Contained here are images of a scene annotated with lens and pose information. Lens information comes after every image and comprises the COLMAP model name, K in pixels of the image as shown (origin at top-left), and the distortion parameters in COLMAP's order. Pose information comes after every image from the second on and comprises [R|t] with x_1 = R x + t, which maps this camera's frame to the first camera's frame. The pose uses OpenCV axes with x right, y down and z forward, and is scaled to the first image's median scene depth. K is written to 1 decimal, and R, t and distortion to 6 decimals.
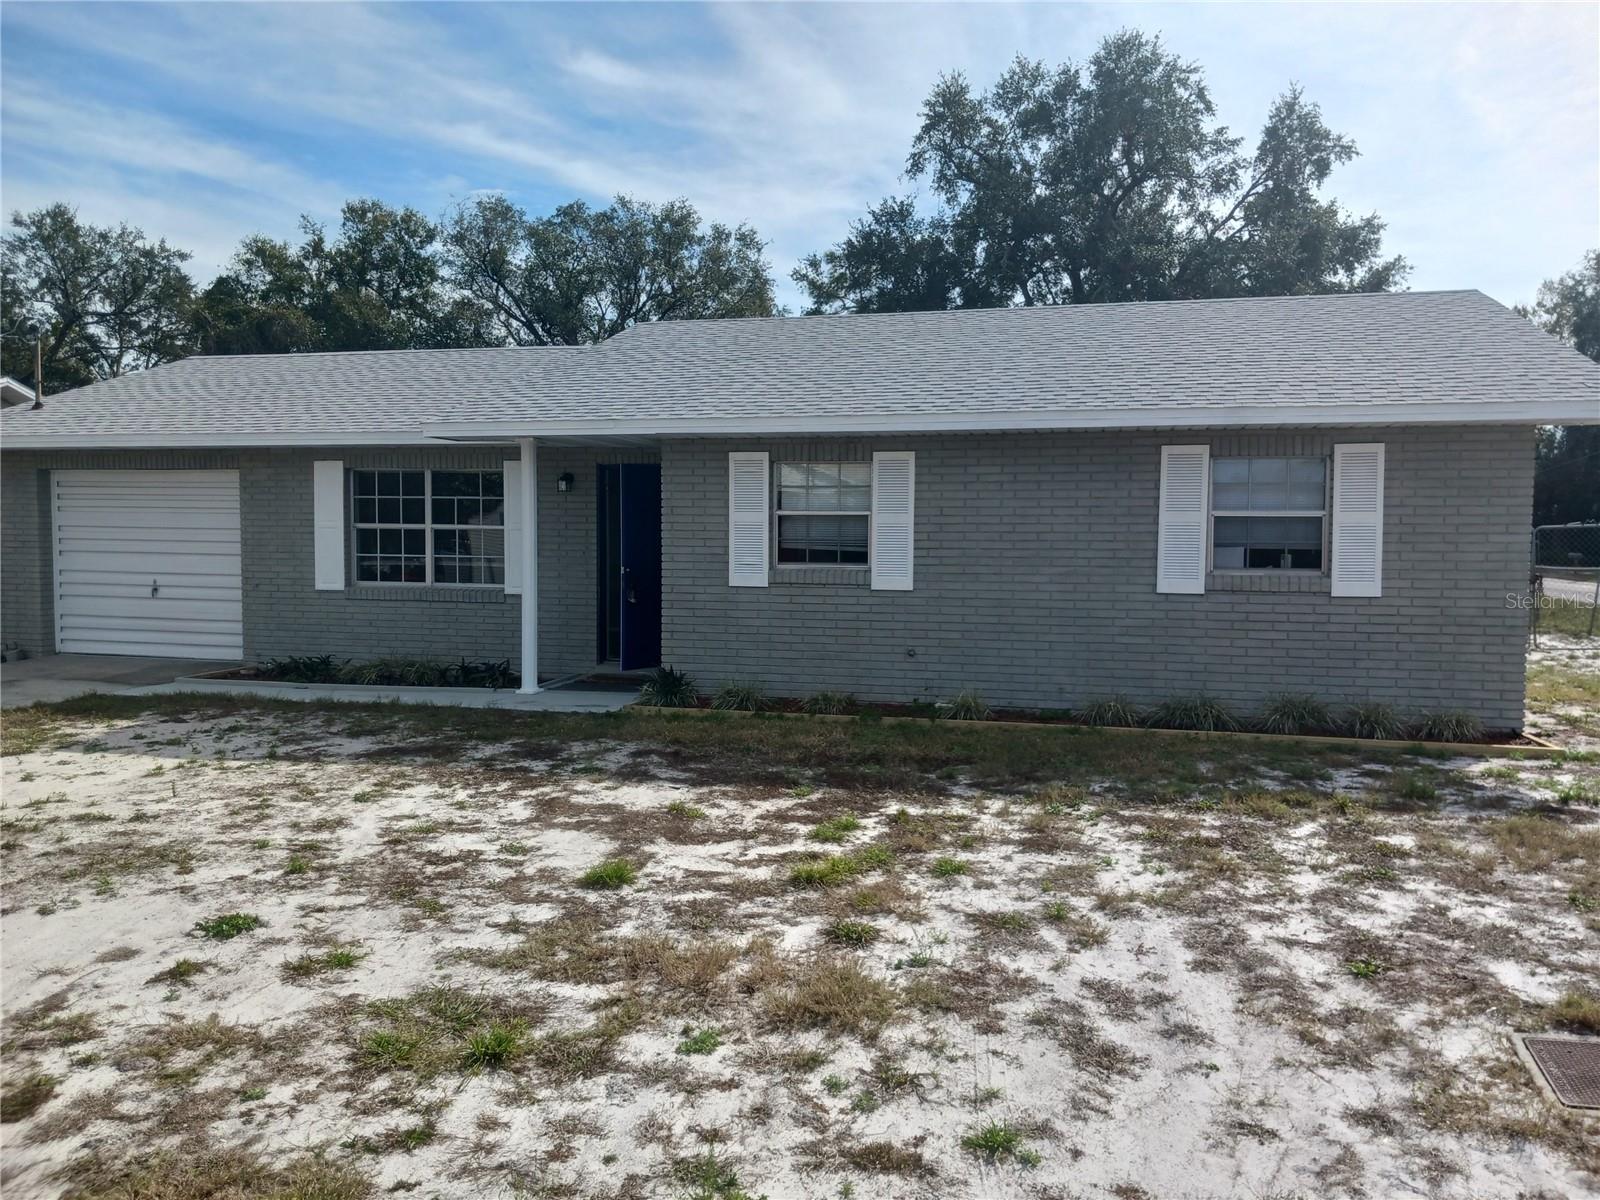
lens RADIAL K [[1263.6, 0, 803.2], [0, 1263.6, 580.9], [0, 0, 1]] dist [0.002995, -0.004300]
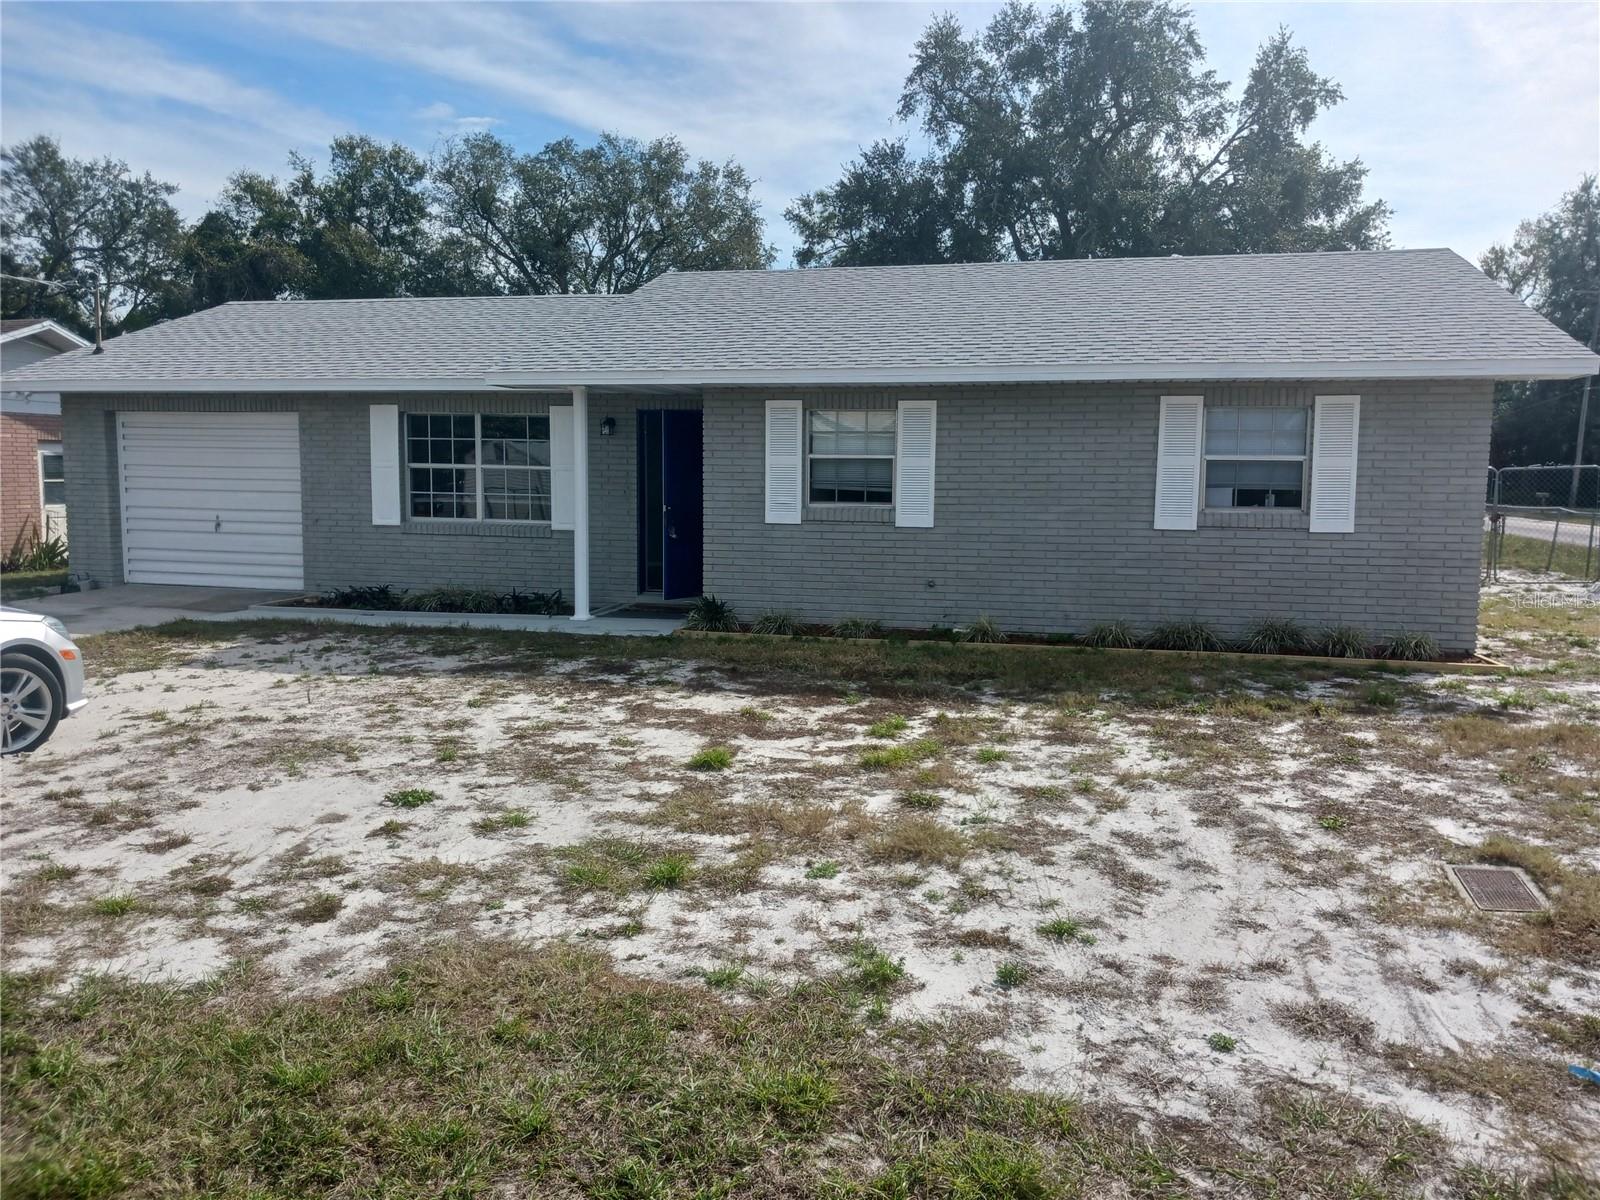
lens RADIAL K [[1244.9, 0, 805.3], [0, 1244.9, 583.7], [0, 0, 1]] dist [0.014000, -0.025457]
pose [[0.999889, 0.001484, 0.014829, -0.057654], [-0.002257, 0.998632, 0.052236, 0.001140], [-0.014731, -0.052264, 0.998525, -0.126462]]
